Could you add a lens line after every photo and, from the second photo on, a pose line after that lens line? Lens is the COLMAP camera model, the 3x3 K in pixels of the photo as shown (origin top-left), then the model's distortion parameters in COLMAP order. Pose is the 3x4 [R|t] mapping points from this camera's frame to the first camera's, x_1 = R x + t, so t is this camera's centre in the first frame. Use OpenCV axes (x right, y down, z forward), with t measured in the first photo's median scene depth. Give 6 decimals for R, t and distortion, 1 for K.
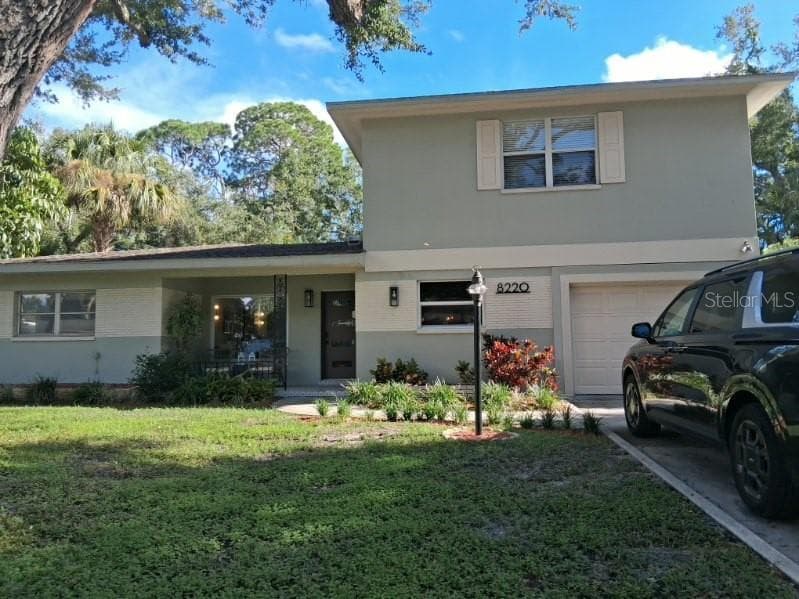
lens RADIAL K [[600.2, 0, 402.8], [0, 600.2, 298.3], [0, 0, 1]] dist [0.131279, -0.217623]
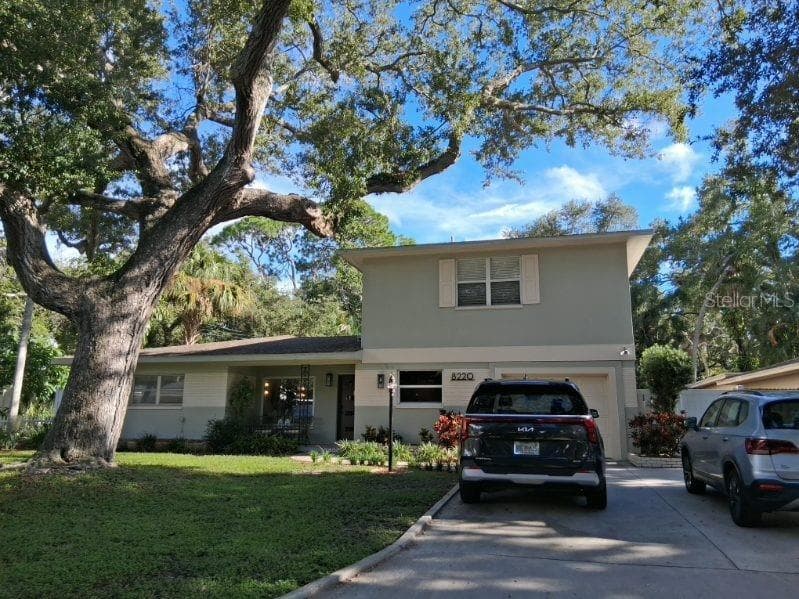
lens RADIAL K [[600.2, 0, 402.8], [0, 600.2, 298.3], [0, 0, 1]] dist [0.131279, -0.217623]
pose [[0.992682, -0.002648, -0.120733, 0.211067], [-0.010193, 0.994354, -0.105623, -0.048451], [0.120331, 0.106080, 0.987050, -0.432075]]
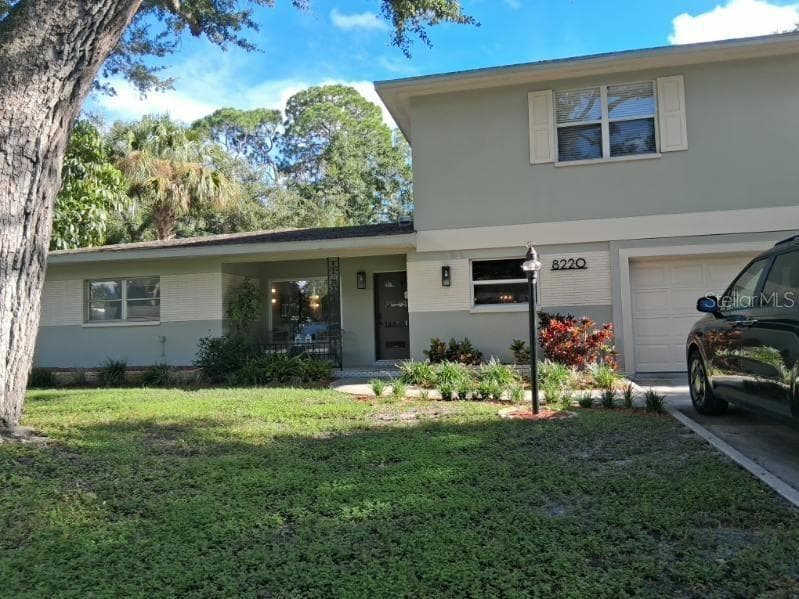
lens RADIAL K [[600.2, 0, 402.8], [0, 600.2, 298.3], [0, 0, 1]] dist [0.131279, -0.217623]
pose [[0.995981, -0.020632, -0.087155, -0.000148], [0.023411, 0.999246, 0.030984, 0.001098], [0.086450, -0.032900, 0.995713, 0.002610]]
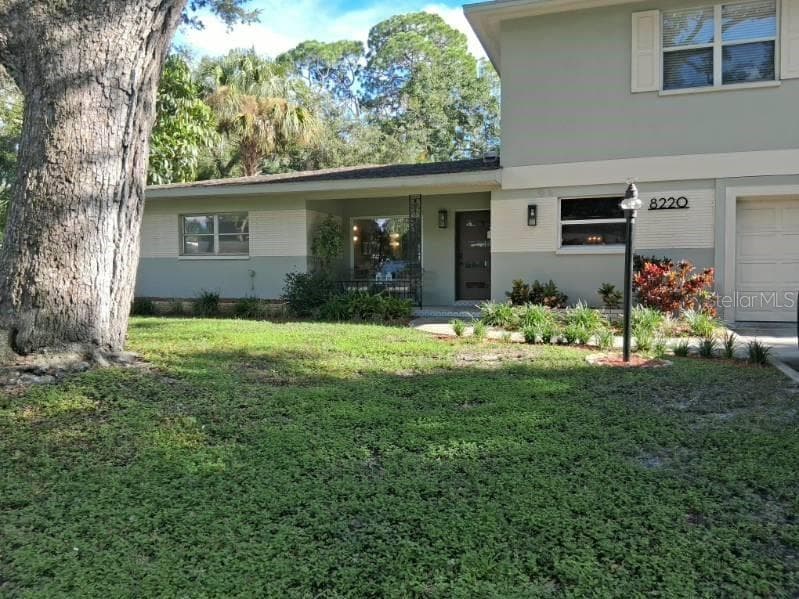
lens RADIAL K [[600.2, 0, 402.8], [0, 600.2, 298.3], [0, 0, 1]] dist [0.131279, -0.217623]
pose [[0.976691, 0.018139, -0.213883, -0.007677], [0.009791, 0.991621, 0.128806, 0.002008], [0.214427, -0.127898, 0.968330, 0.011570]]
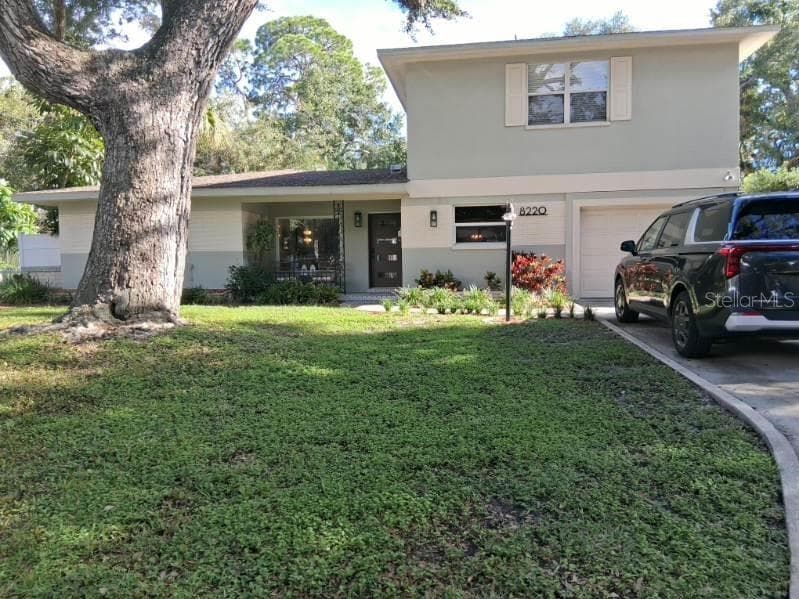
lens RADIAL K [[600.2, 0, 402.8], [0, 600.2, 298.3], [0, 0, 1]] dist [0.131279, -0.217623]
pose [[0.999815, 0.001398, -0.019164, -0.053345], [0.001289, 0.990226, 0.139468, -0.013560], [0.019172, -0.139467, 0.990041, -0.223135]]
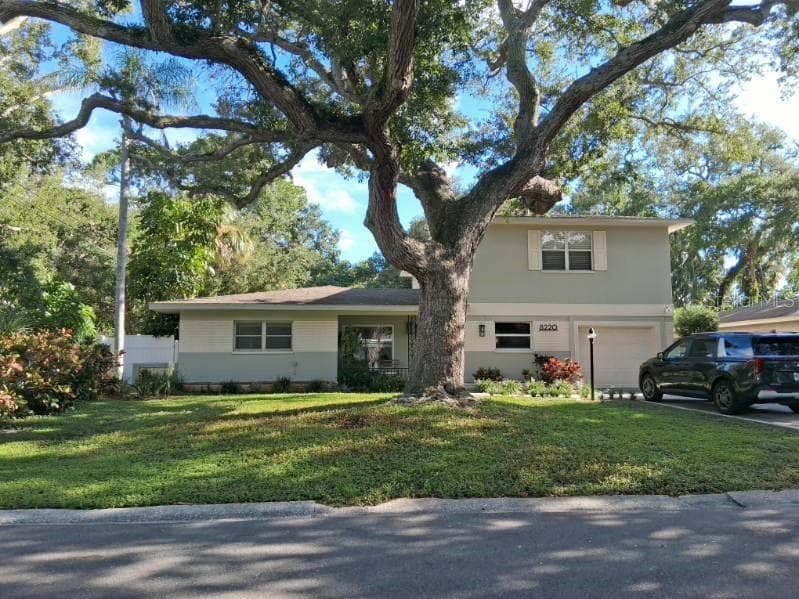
lens RADIAL K [[600.2, 0, 402.8], [0, 600.2, 298.3], [0, 0, 1]] dist [0.131279, -0.217623]
pose [[0.971472, 0.034704, 0.234600, -0.631363], [-0.029746, 0.999254, -0.024637, -0.045237], [-0.235280, 0.016955, 0.971780, -0.595770]]
